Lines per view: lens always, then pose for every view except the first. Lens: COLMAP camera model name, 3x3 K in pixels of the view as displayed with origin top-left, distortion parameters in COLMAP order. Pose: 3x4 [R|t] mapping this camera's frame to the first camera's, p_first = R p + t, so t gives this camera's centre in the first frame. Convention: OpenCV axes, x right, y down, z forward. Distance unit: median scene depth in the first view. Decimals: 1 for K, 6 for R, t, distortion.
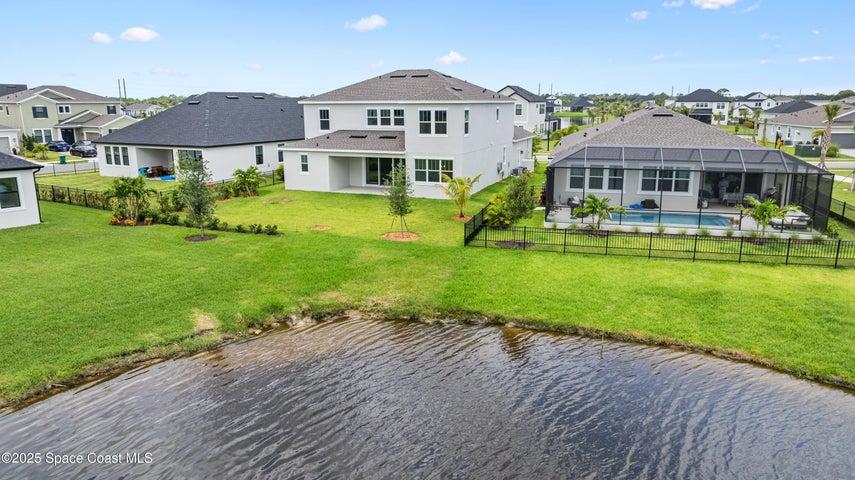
lens RADIAL K [[604.7, 0, 428.2], [0, 604.7, 239.7], [0, 0, 1]] dist [-0.048894, 0.050665]
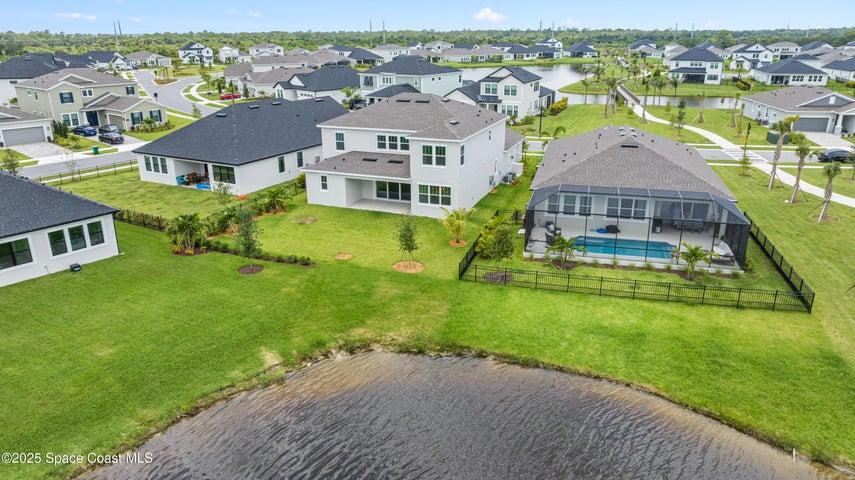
lens RADIAL K [[604.7, 0, 428.2], [0, 604.7, 239.7], [0, 0, 1]] dist [-0.048894, 0.050665]
pose [[0.999999, -0.000624, 0.001100, -0.004757], [0.000502, 0.994248, 0.107105, -0.151181], [-0.001161, -0.107104, 0.994247, -0.188717]]
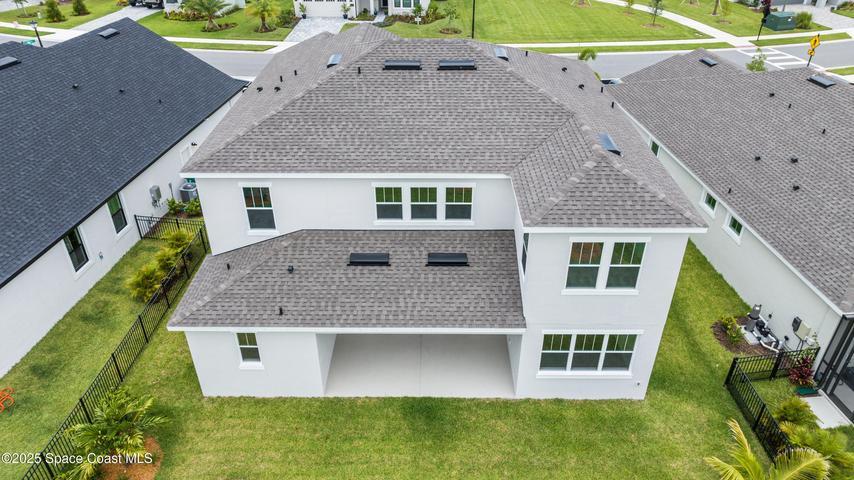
lens RADIAL K [[604.0, 0, 427.7], [0, 604.0, 239.7], [0, 0, 1]] dist [-0.048894, 0.050665]
pose [[0.935315, -0.188558, 0.299386, -0.212692], [0.080456, 0.937340, 0.338999, -0.343433], [-0.344548, -0.292983, 0.891879, 0.658045]]
